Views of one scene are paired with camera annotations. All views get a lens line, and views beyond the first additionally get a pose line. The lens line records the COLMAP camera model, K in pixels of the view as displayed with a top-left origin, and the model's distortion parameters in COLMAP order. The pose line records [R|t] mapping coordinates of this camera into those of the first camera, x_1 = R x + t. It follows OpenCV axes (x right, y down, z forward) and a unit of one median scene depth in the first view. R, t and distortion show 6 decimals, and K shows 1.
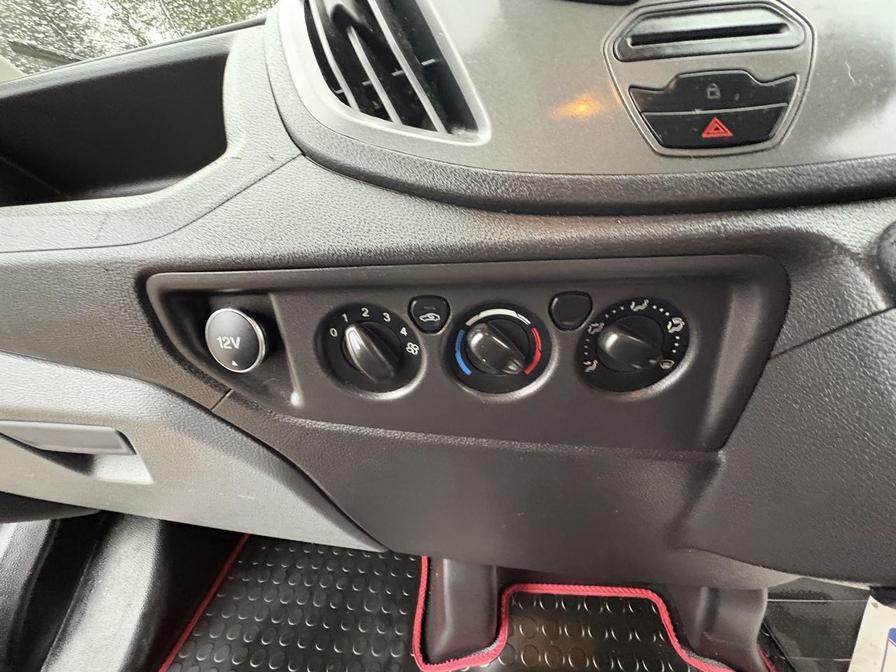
lens RADIAL K [[371.0, 0, 442.0], [0, 371.0, 334.8], [0, 0, 1]] dist [-0.000299, 0.000014]
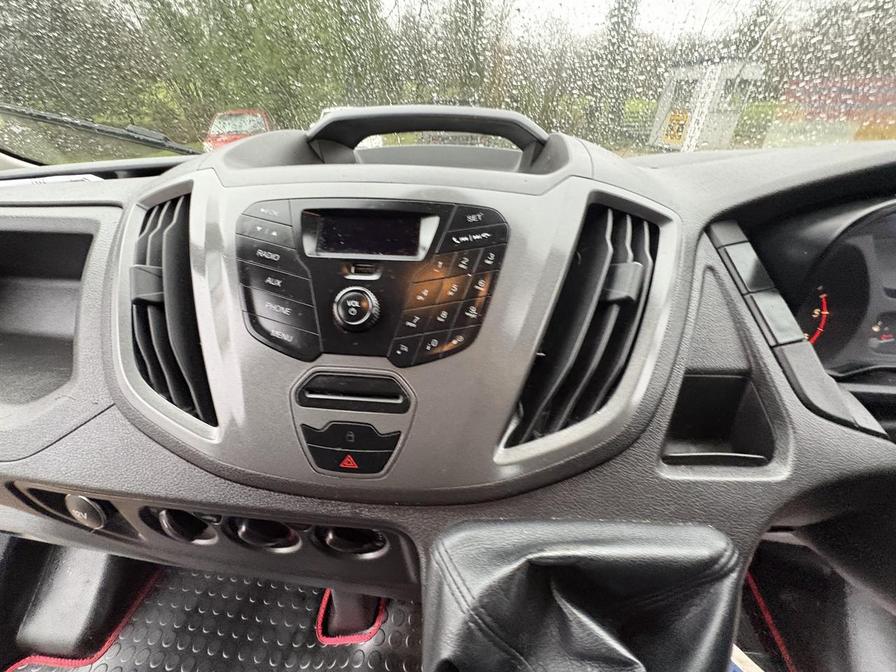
lens RADIAL K [[371.0, 0, 446.0], [0, 371.0, 332.9], [0, 0, 1]] dist [-0.000299, 0.000014]
pose [[0.998064, 0.057904, 0.022693, 0.283566], [-0.060547, 0.988040, 0.141812, -0.352841], [-0.014211, -0.142911, 0.989634, -0.129687]]
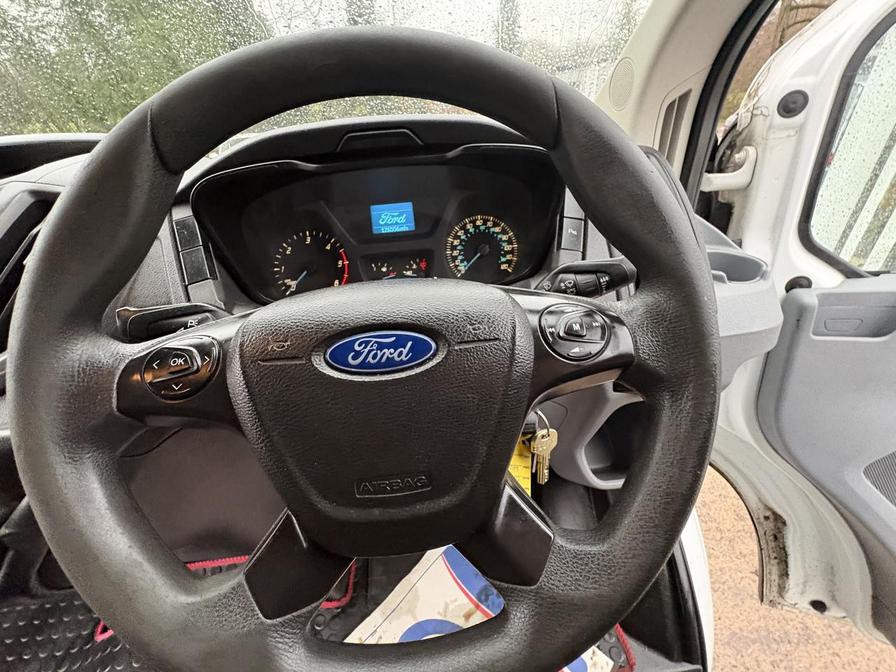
lens RADIAL K [[371.0, 0, 450.9], [0, 371.0, 339.1], [0, 0, 1]] dist [-0.000299, 0.000014]
pose [[0.984350, -0.095244, 0.148271, 1.084607], [0.077284, 0.989453, 0.122511, -0.242297], [-0.158376, -0.109135, 0.981329, -0.404818]]
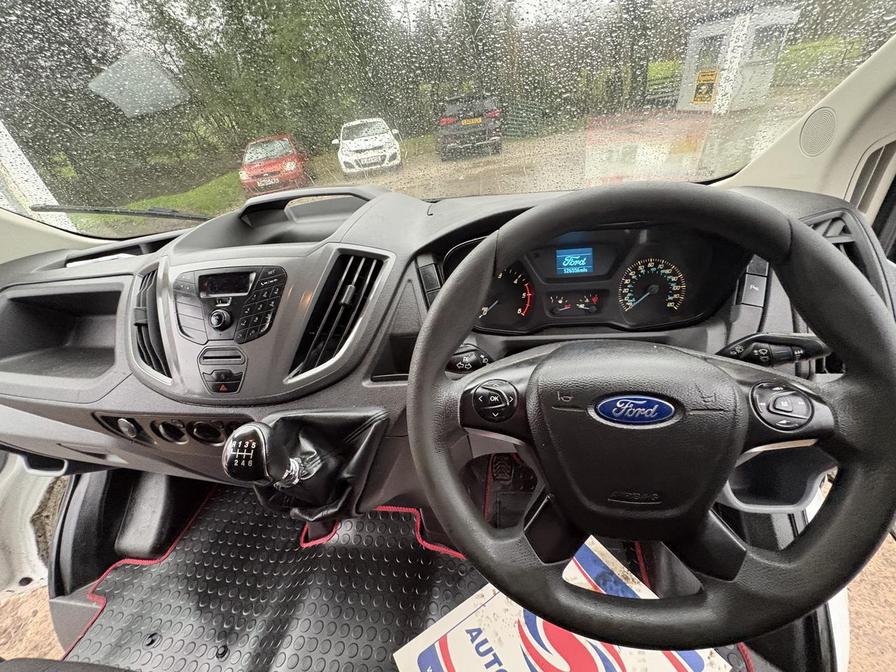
lens RADIAL K [[371.0, 0, 448.0], [0, 371.0, 334.7], [0, 0, 1]] dist [-0.000299, 0.000014]
pose [[0.995798, -0.025518, -0.087949, 0.840341], [0.039364, 0.986413, 0.159502, -0.402428], [0.082684, -0.162293, 0.983272, -0.585421]]
